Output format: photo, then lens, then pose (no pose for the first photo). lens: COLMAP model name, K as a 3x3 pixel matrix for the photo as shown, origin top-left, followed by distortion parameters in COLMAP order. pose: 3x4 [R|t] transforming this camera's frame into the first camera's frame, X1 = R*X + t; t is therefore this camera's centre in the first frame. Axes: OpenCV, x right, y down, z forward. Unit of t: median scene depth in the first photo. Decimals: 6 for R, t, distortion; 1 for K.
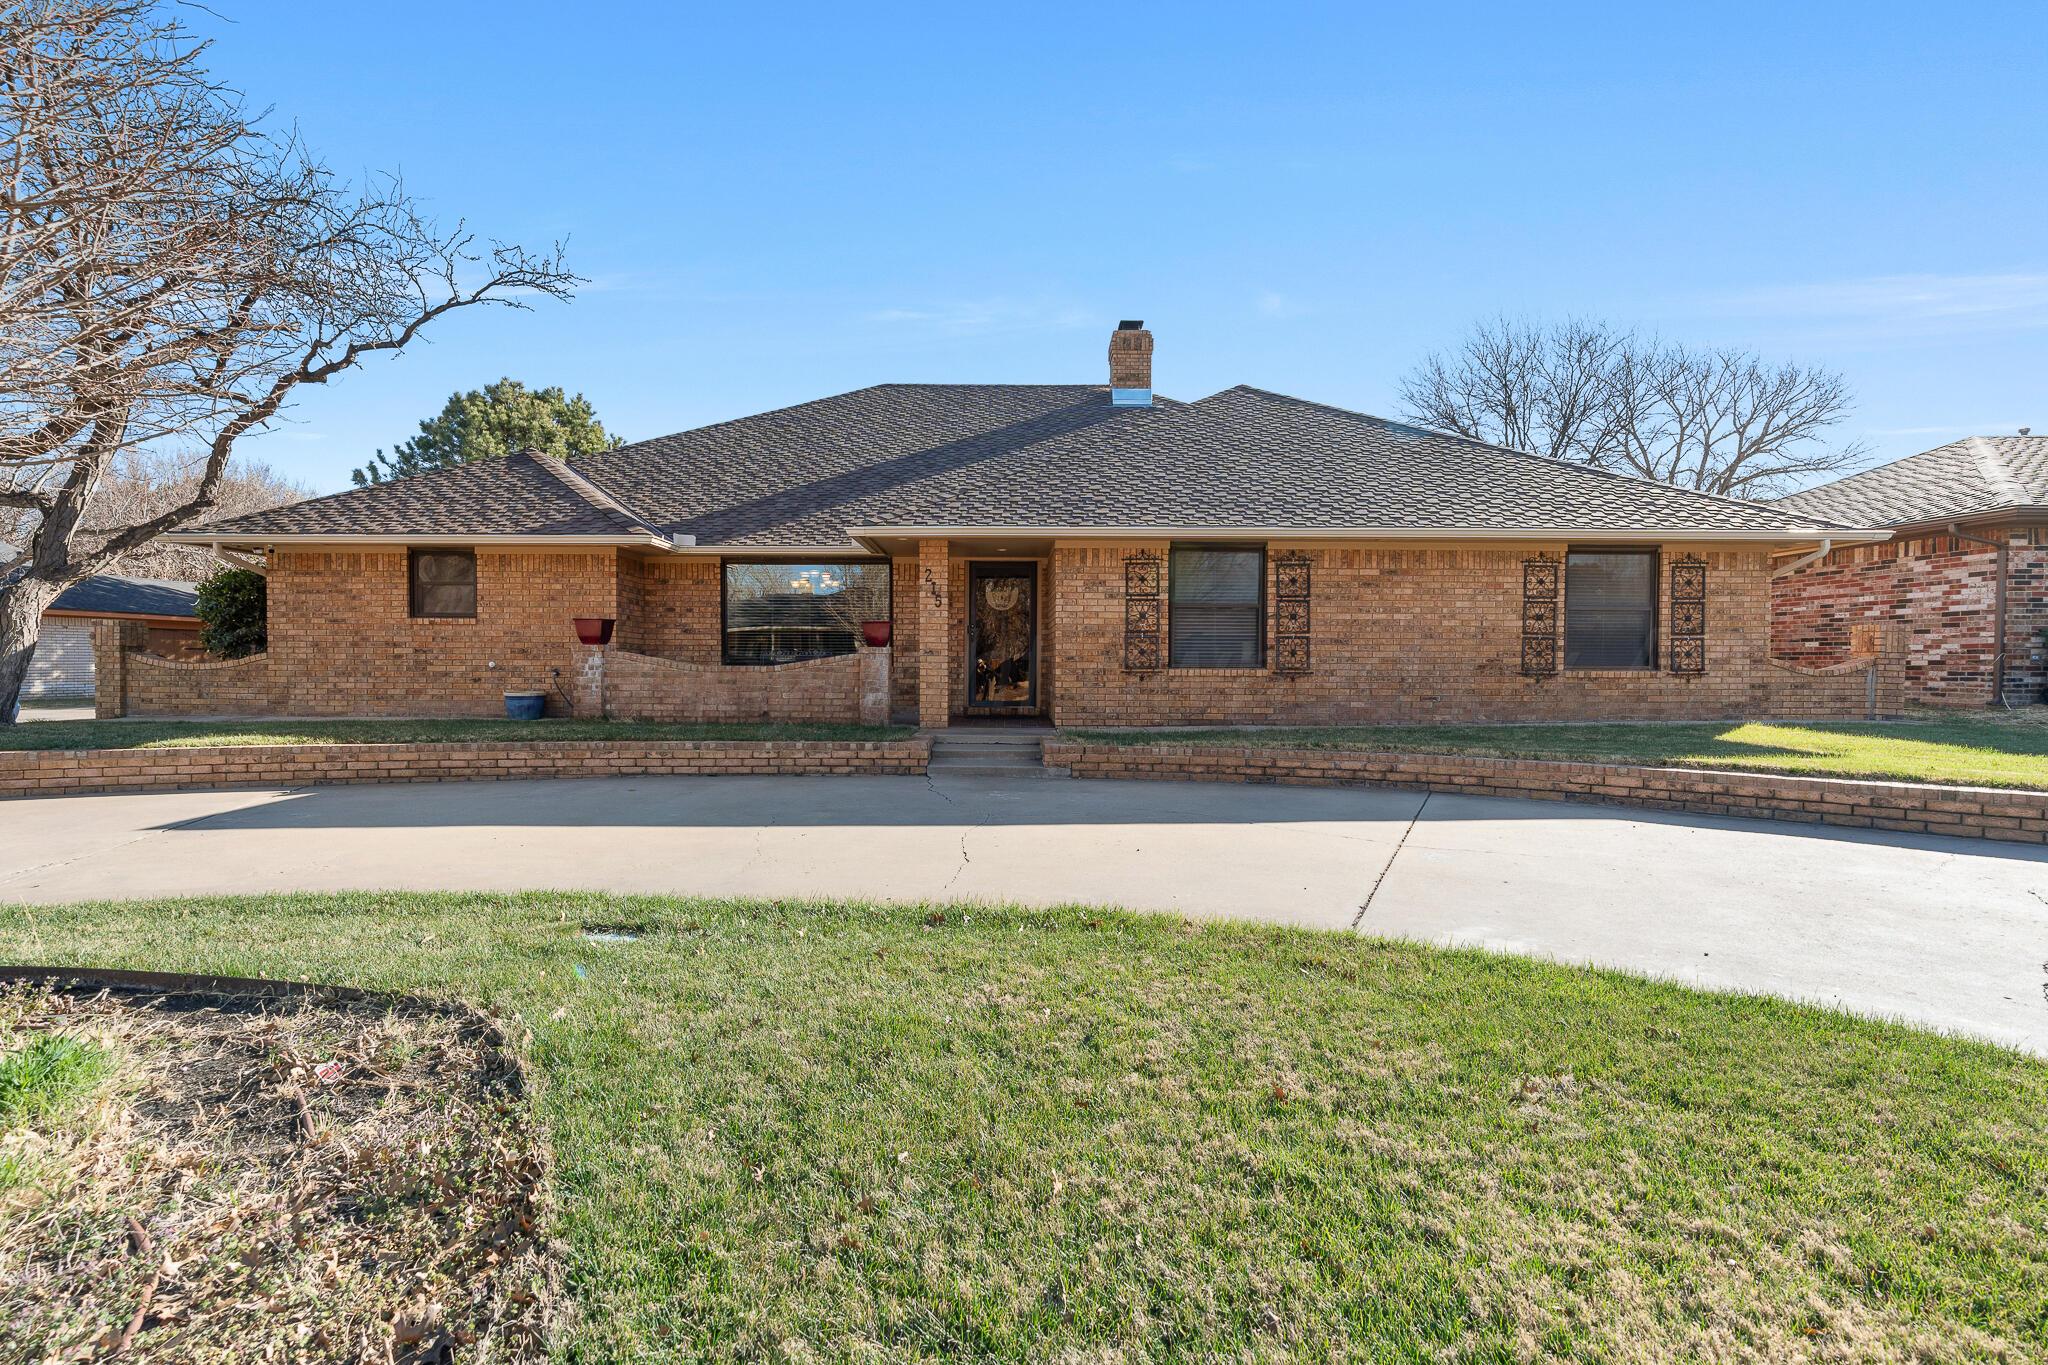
lens RADIAL K [[922.8, 0, 1027.9], [0, 922.8, 672.1], [0, 0, 1]] dist [-0.005445, 0.002289]
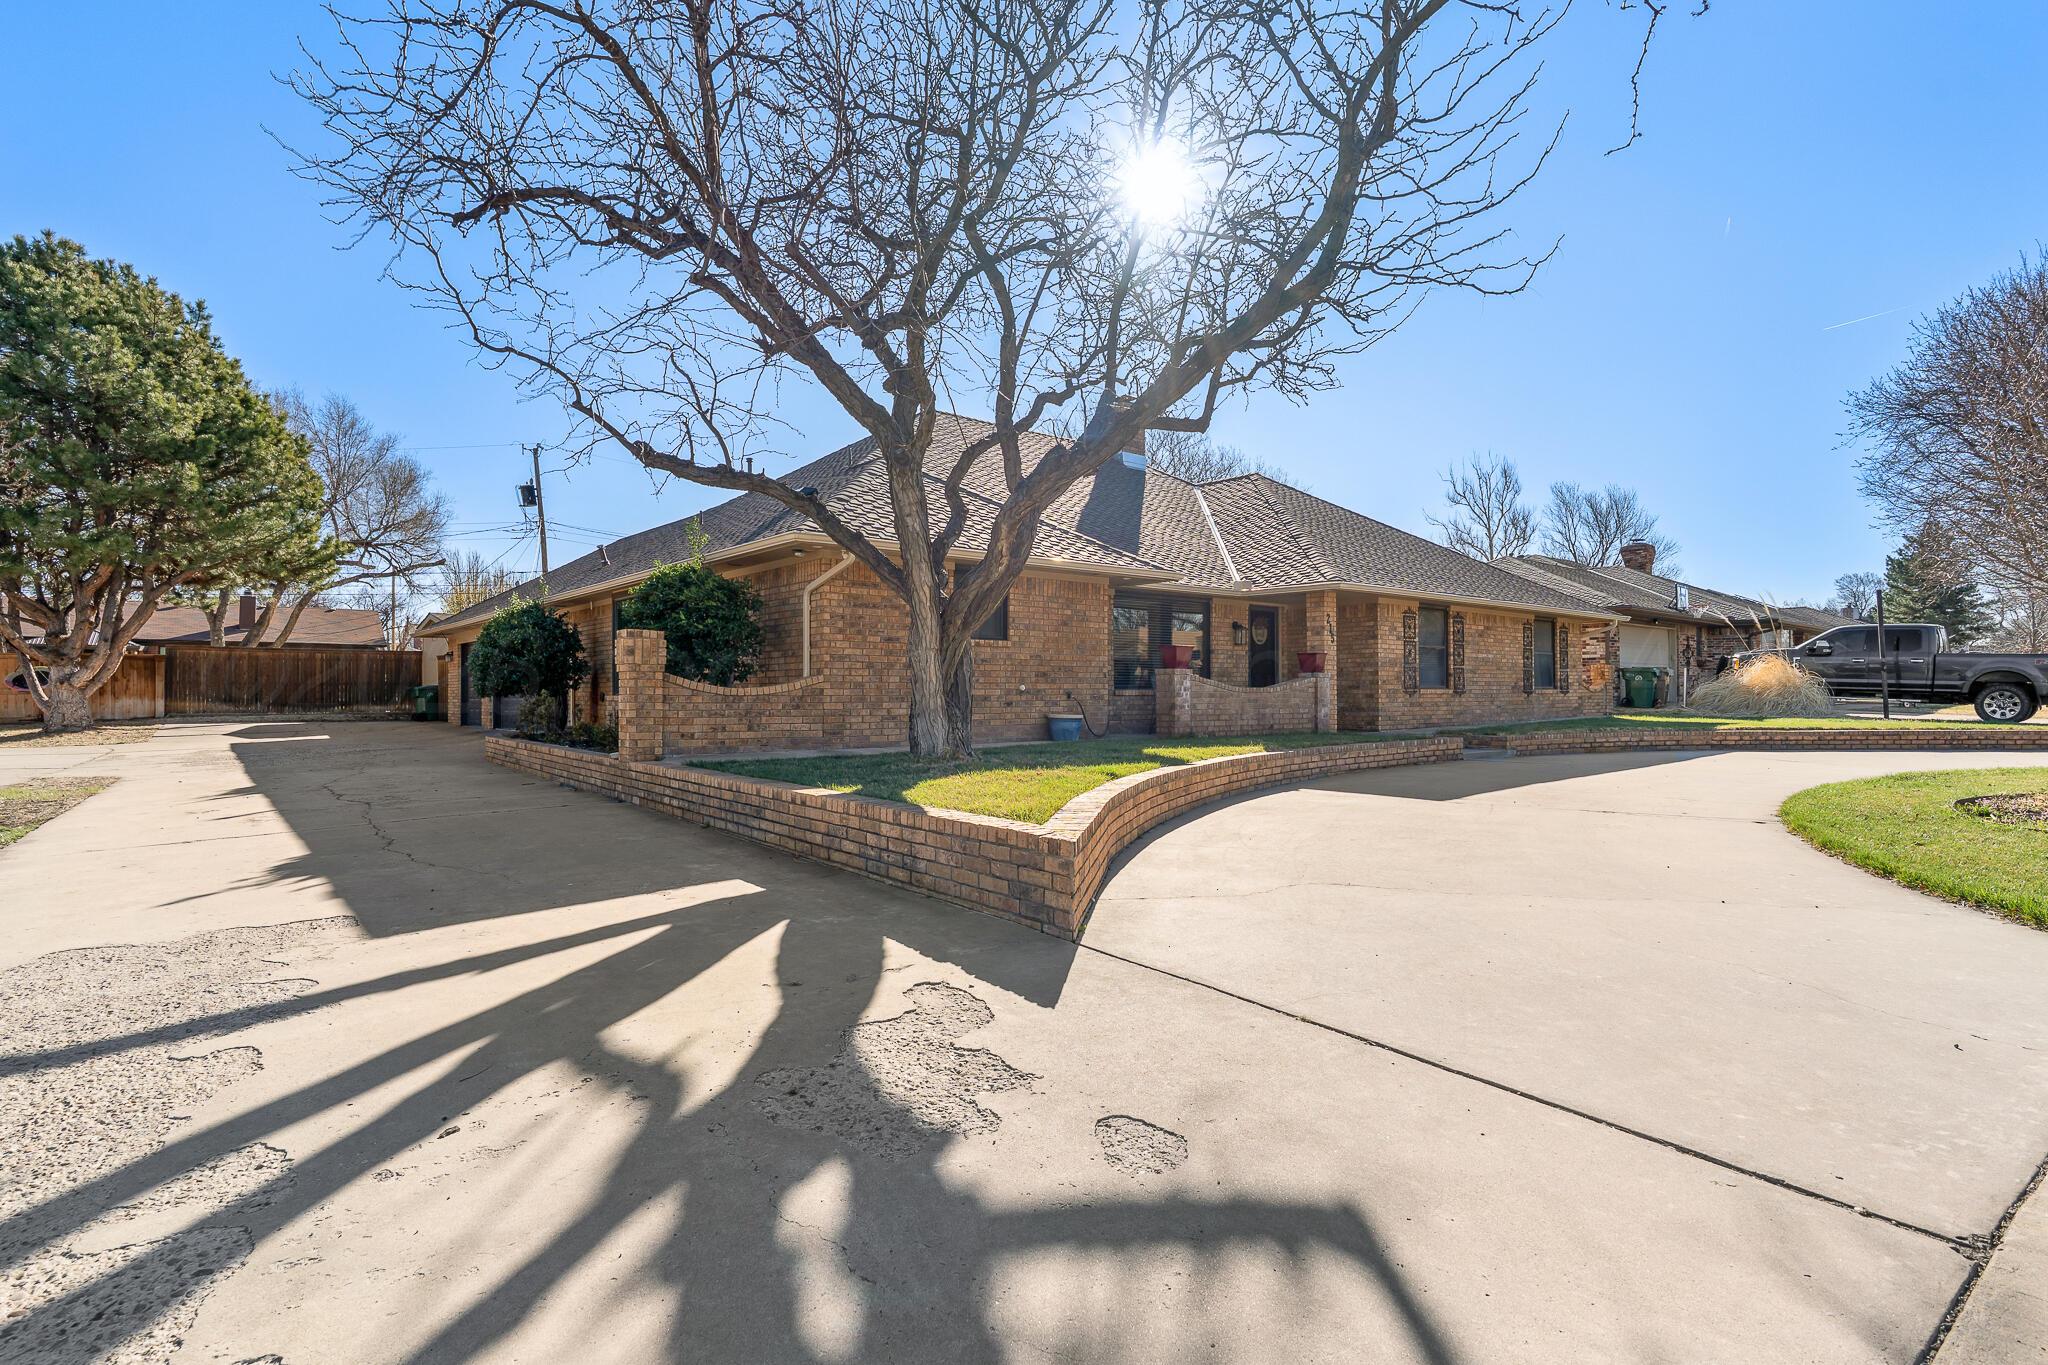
lens RADIAL K [[922.8, 0, 1025.1], [0, 922.8, 688.3], [0, 0, 1]] dist [-0.005445, 0.002289]
pose [[0.787848, -0.003986, 0.615856, -1.256430], [0.014581, 0.999819, -0.012182, 0.004738], [-0.615697, 0.018577, 0.787764, 0.225555]]
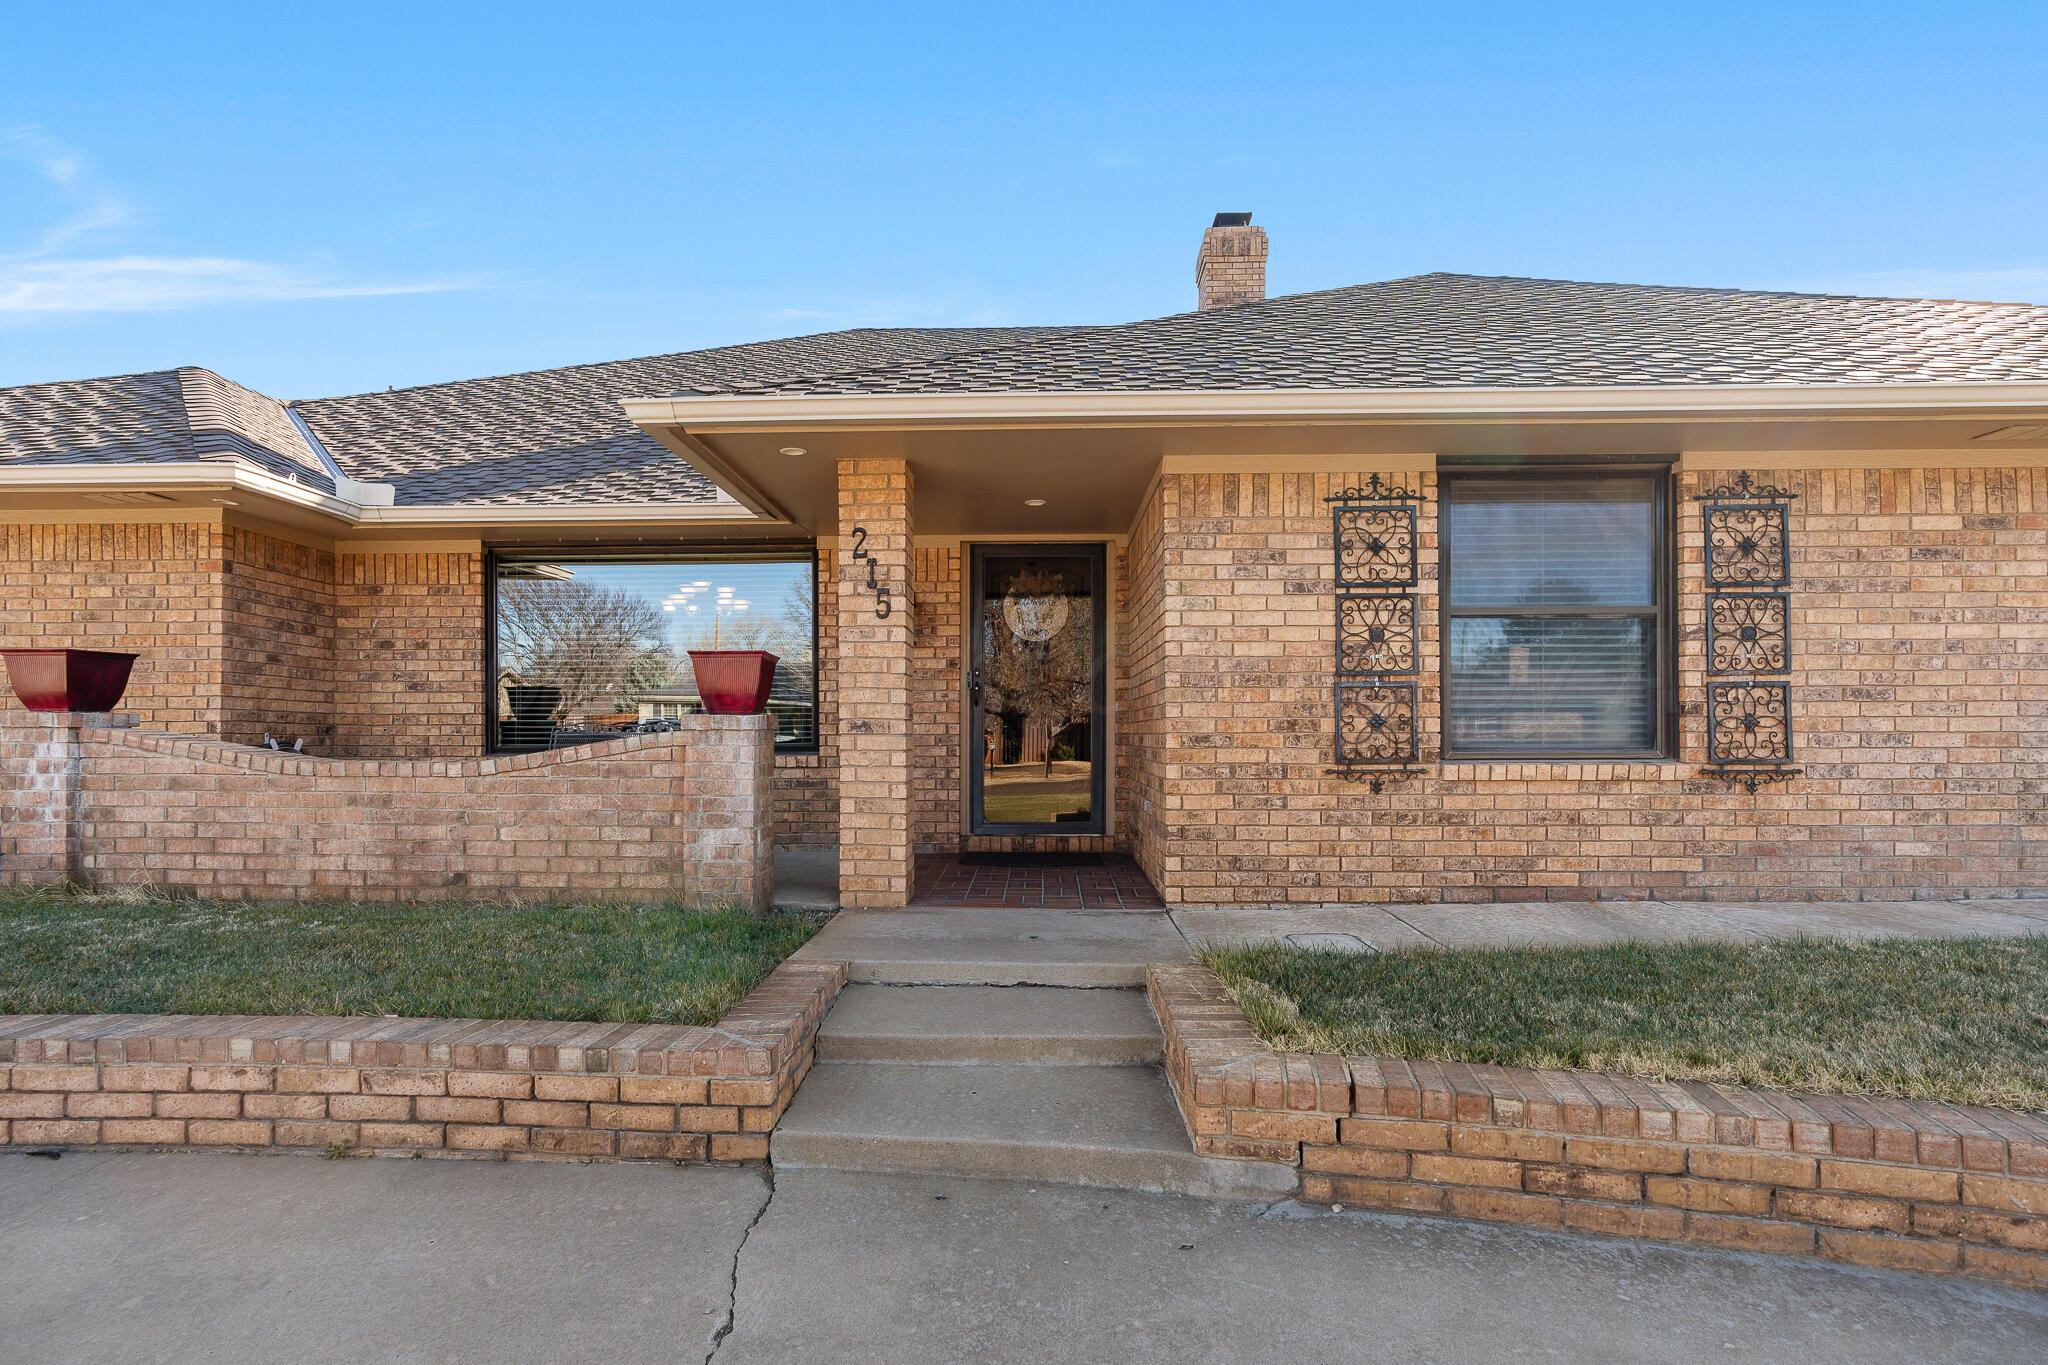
lens RADIAL K [[922.8, 0, 1018.5], [0, 922.8, 719.1], [0, 0, 1]] dist [-0.005445, 0.002289]
pose [[0.998797, -0.006016, -0.048667, -0.015596], [0.004718, 0.999631, -0.026739, -0.013082], [0.048810, 0.026478, 0.998457, 0.581366]]
